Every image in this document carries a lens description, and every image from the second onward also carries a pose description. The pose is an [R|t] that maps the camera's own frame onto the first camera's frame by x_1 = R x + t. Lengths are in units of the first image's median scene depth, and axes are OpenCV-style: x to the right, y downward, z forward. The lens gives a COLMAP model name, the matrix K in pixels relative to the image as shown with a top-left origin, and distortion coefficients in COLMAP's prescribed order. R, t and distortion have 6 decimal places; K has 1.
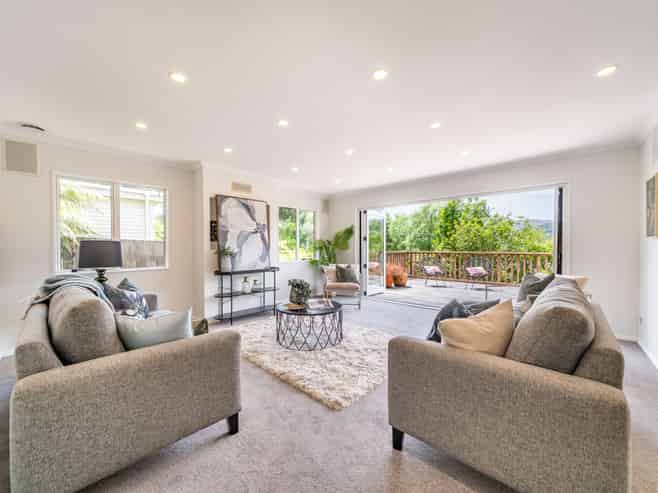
lens RADIAL K [[259.3, 0, 327.3], [0, 259.3, 247.3], [0, 0, 1]] dist [-0.002815, -0.000110]
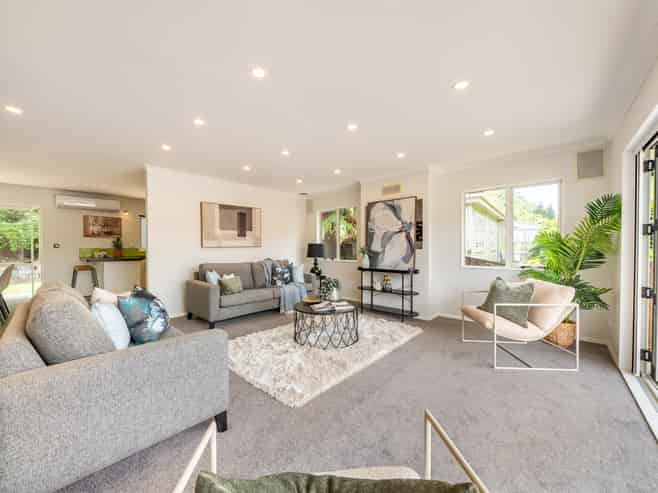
lens RADIAL K [[259.3, 0, 328.9], [0, 259.3, 248.8], [0, 0, 1]] dist [-0.002815, -0.000110]
pose [[0.041593, 0.008022, -0.999102, 0.704768], [-0.006461, 0.999949, 0.007760, -0.000159], [0.999114, 0.006132, 0.041642, 0.716071]]
